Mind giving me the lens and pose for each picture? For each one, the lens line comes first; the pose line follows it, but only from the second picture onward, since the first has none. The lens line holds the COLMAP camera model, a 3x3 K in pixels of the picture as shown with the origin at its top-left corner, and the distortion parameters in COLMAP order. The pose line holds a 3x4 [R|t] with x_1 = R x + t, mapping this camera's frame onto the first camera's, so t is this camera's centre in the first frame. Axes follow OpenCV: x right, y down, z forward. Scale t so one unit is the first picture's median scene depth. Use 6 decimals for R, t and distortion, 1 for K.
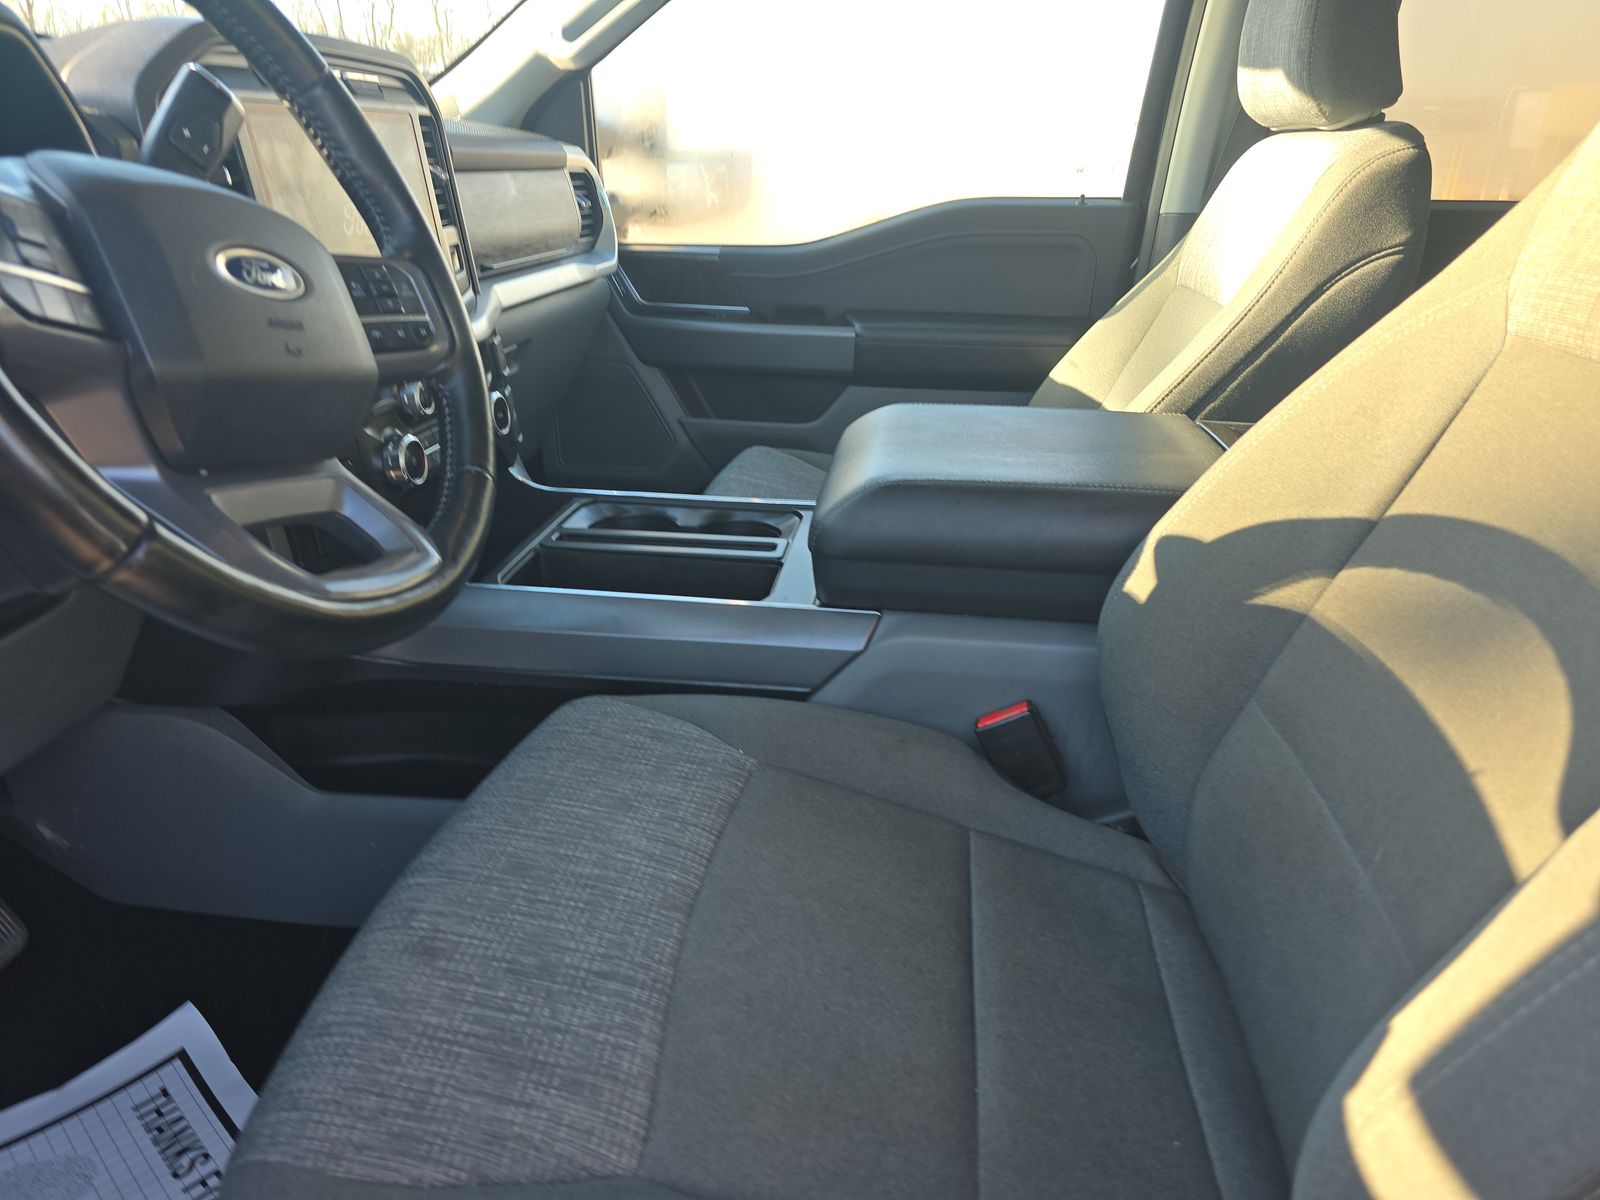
lens RADIAL K [[1078.4, 0, 800.0], [0, 1078.4, 600.0], [0, 0, 1]] dist [0.069569, -0.061268]
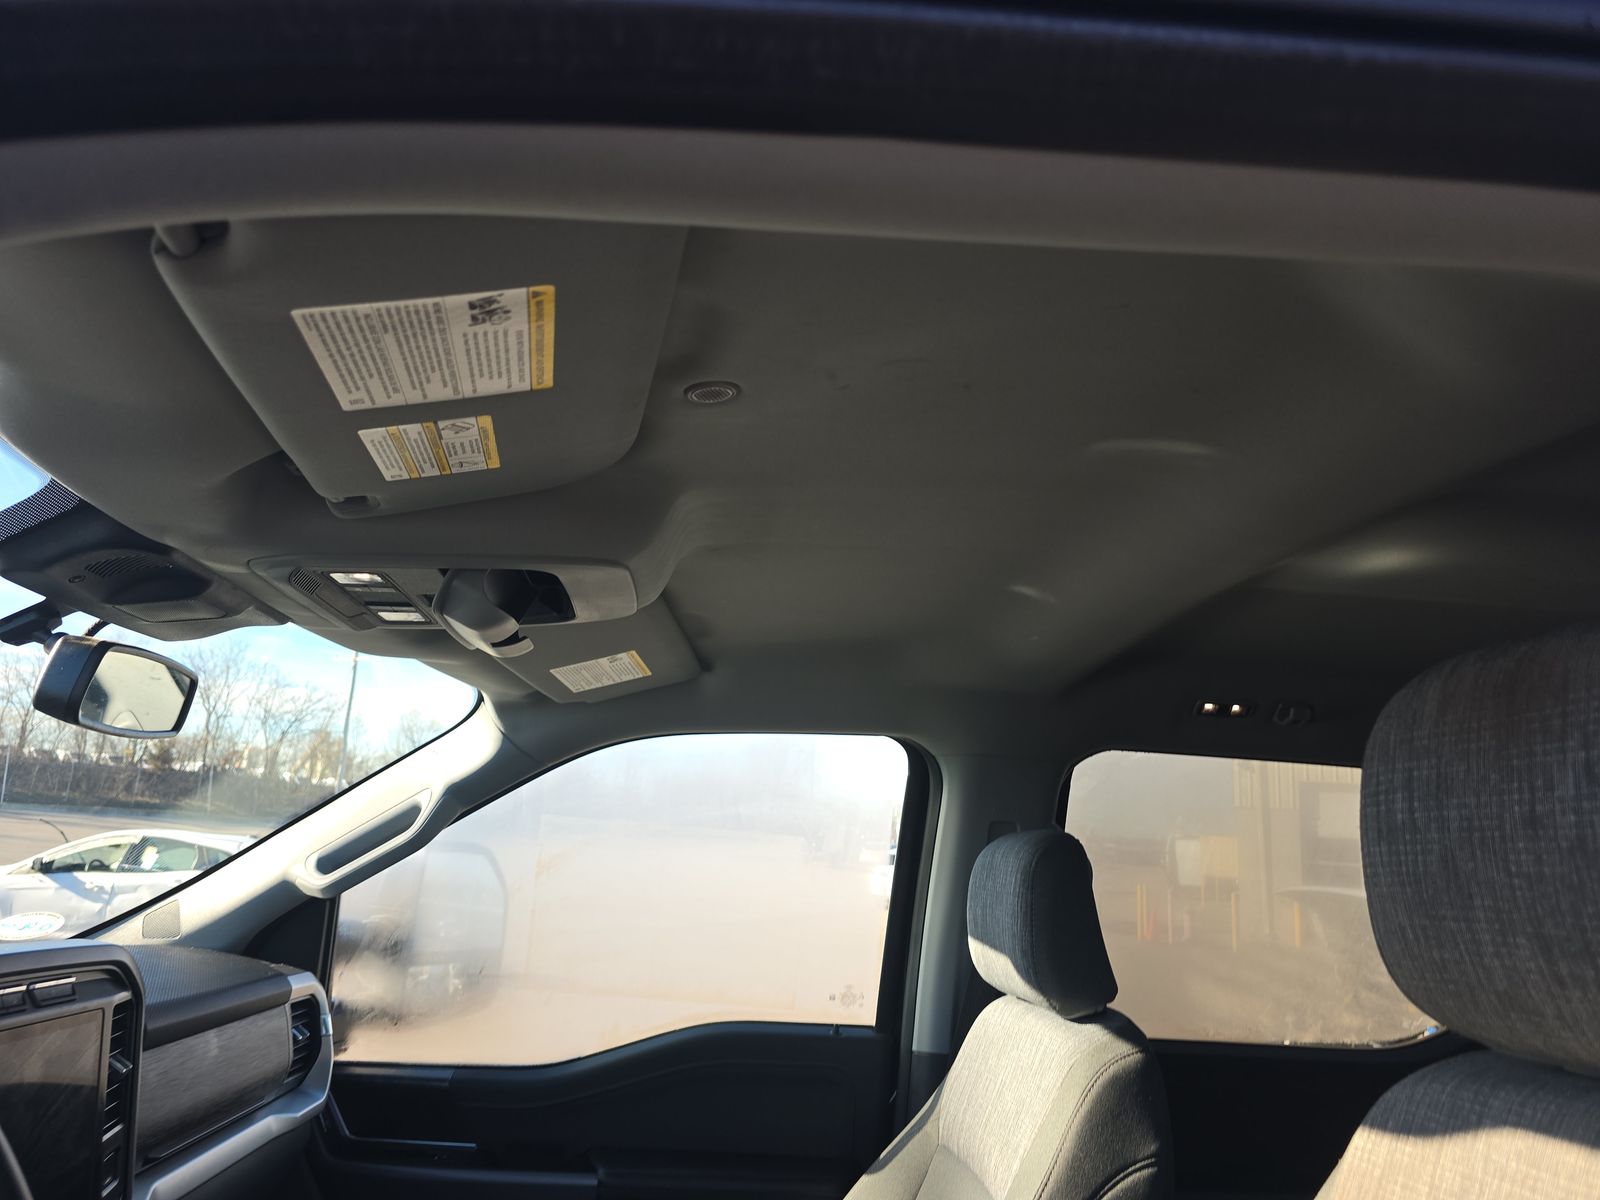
lens RADIAL K [[1081.5, 0, 800.0], [0, 1081.5, 600.0], [0, 0, 1]] dist [0.064246, -0.055020]
pose [[0.976538, 0.088103, 0.196498, -0.005718], [0.043444, 0.813116, -0.580479, -0.113076], [-0.210918, 0.575396, 0.790211, -0.011170]]
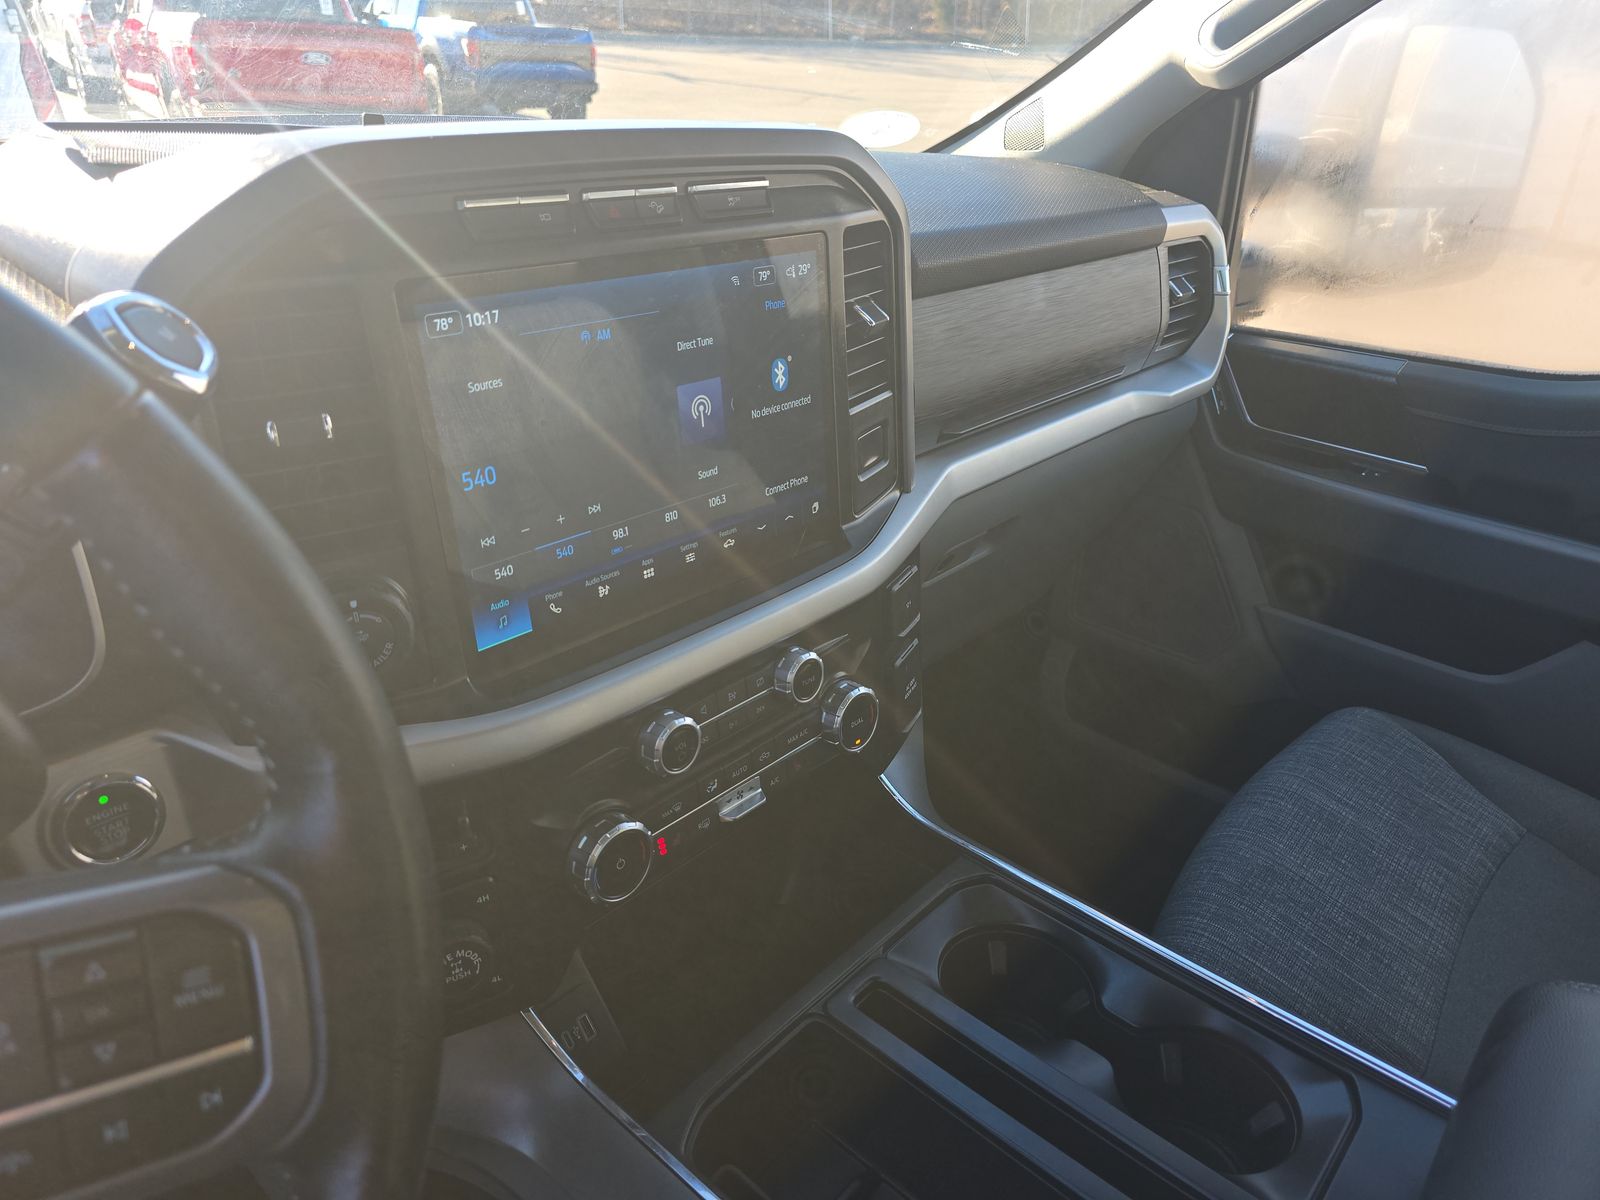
lens RADIAL K [[1081.5, 0, 800.0], [0, 1081.5, 600.0], [0, 0, 1]] dist [0.064246, -0.055020]
pose [[0.828171, 0.258232, -0.497442, -0.013766], [-0.231283, 0.965902, 0.116365, -0.210458], [0.510529, 0.018680, 0.859657, 0.324088]]
